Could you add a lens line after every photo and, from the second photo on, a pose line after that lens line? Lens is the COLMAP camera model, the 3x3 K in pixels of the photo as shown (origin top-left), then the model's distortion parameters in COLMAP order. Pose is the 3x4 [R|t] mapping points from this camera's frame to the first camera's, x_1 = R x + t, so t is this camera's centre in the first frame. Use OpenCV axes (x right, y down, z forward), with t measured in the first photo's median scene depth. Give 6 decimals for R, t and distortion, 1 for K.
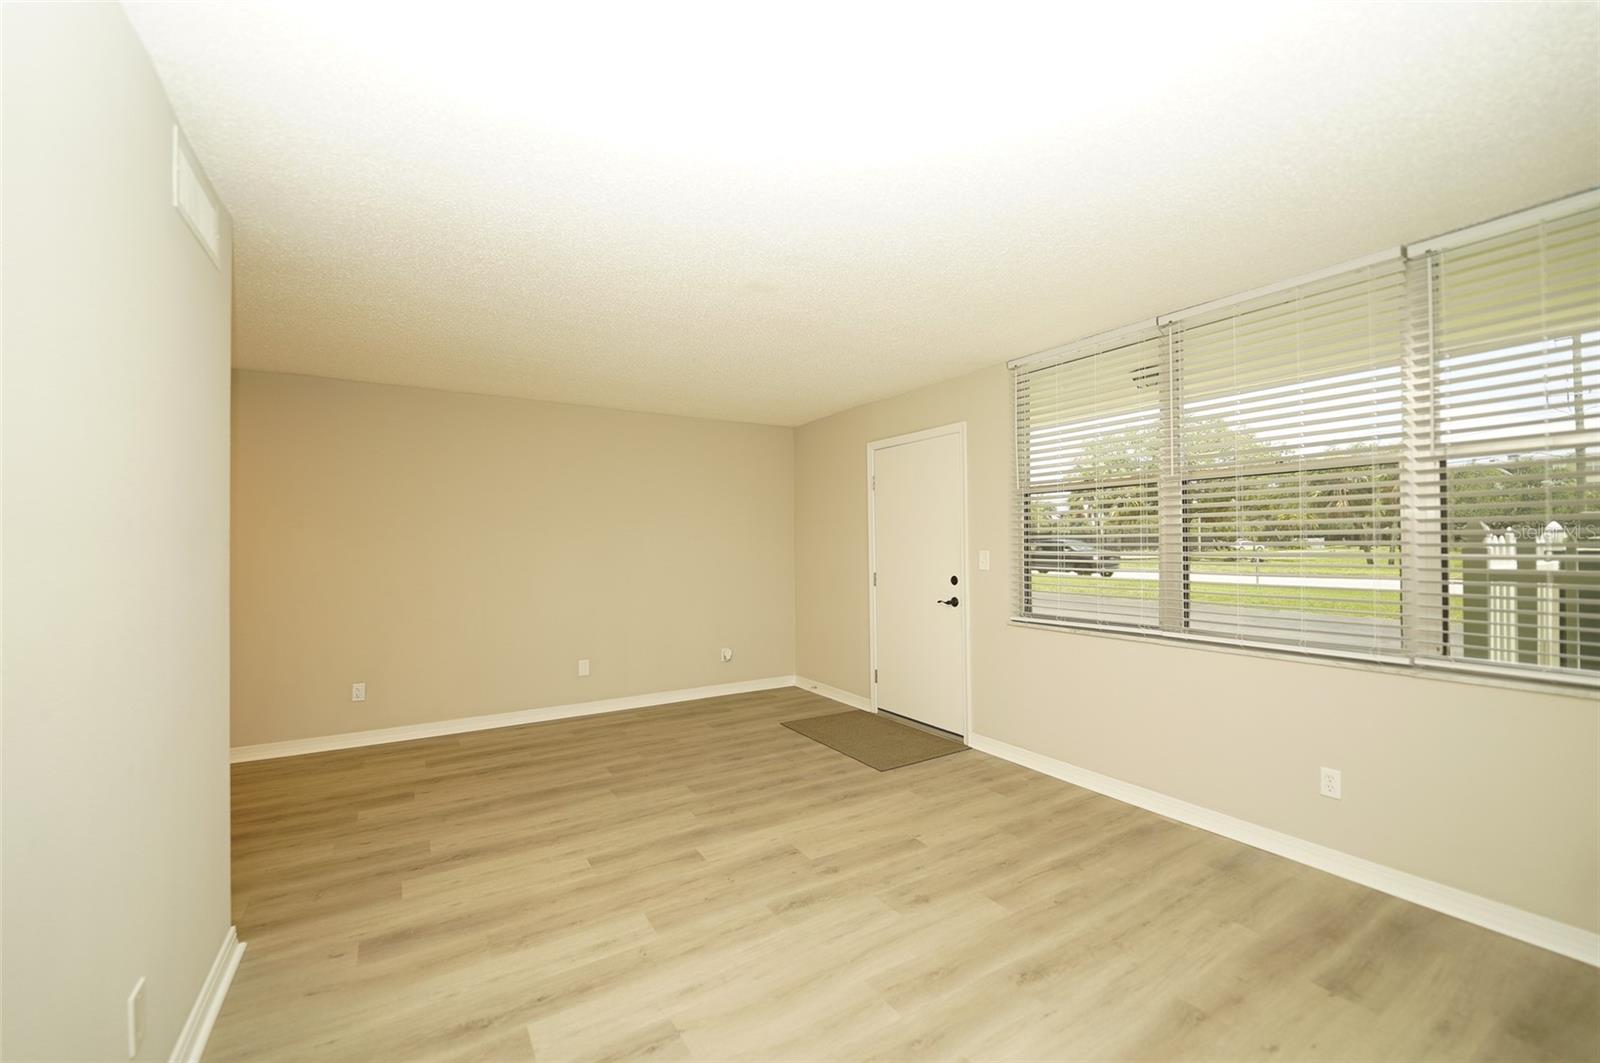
lens RADIAL K [[651.7, 0, 804.2], [0, 651.7, 534.5], [0, 0, 1]] dist [-0.008926, -0.000113]
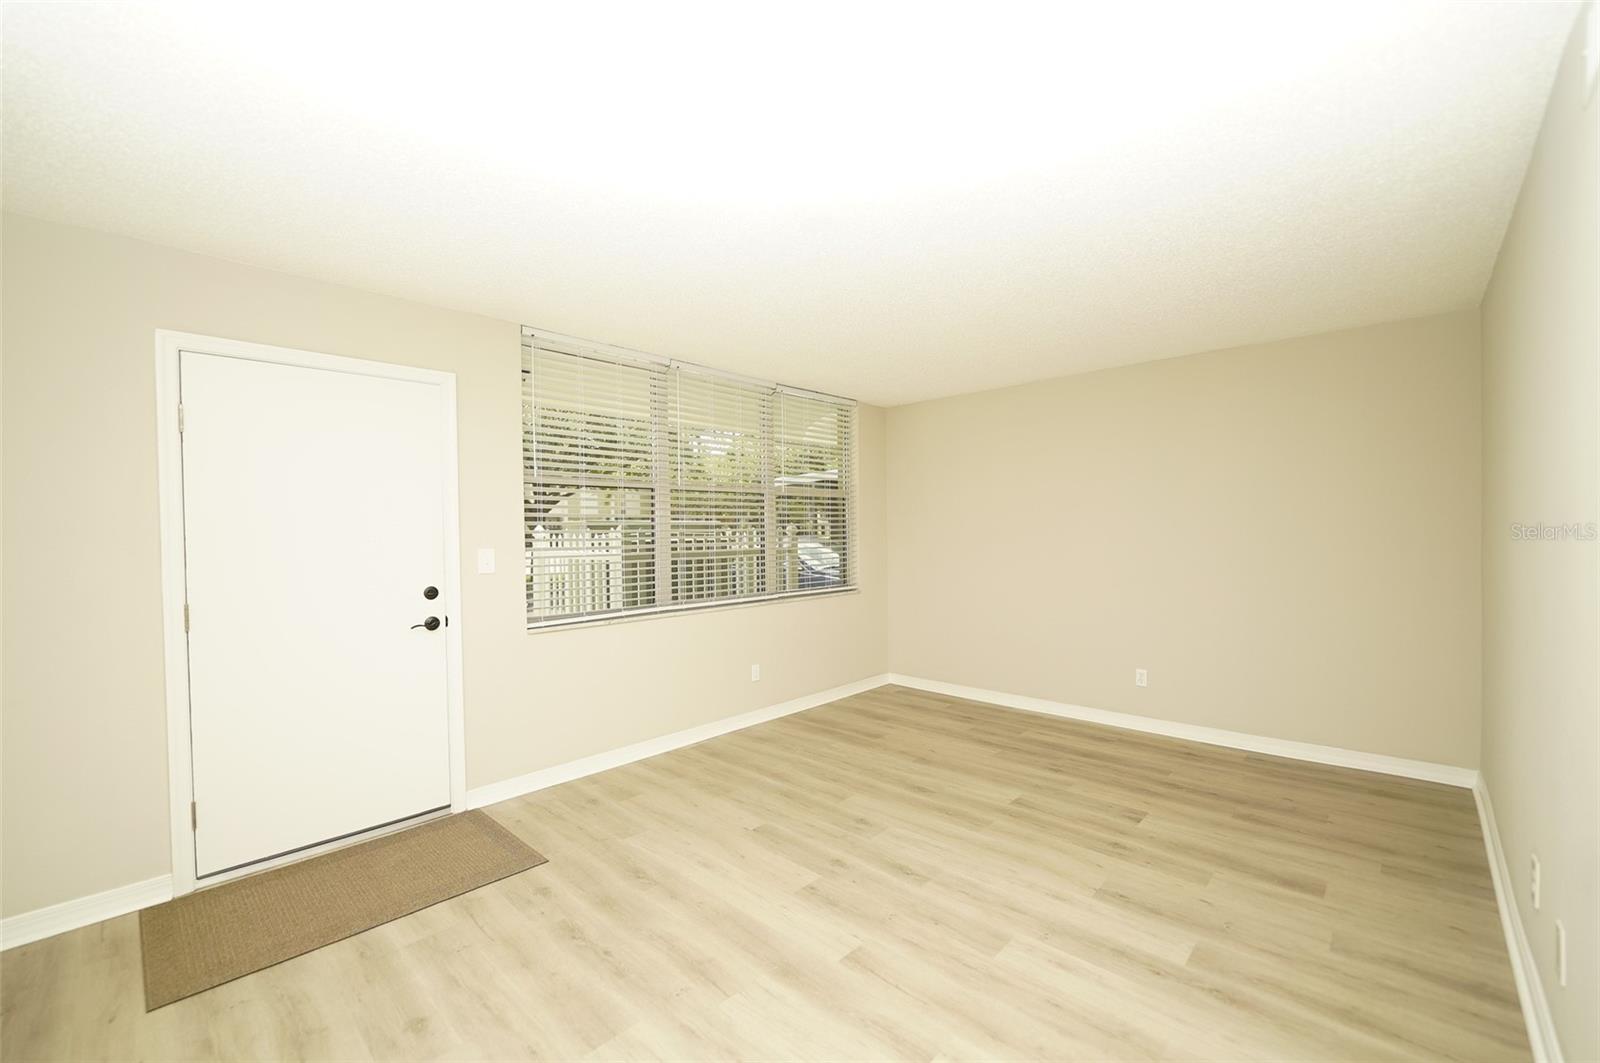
lens RADIAL K [[651.7, 0, 804.8], [0, 651.7, 536.2], [0, 0, 1]] dist [-0.008926, -0.000113]
pose [[-0.257972, 0.002380, 0.966149, -0.790866], [-0.001049, 0.999996, -0.002744, 0.015639], [-0.966152, -0.001721, -0.257969, 1.135170]]
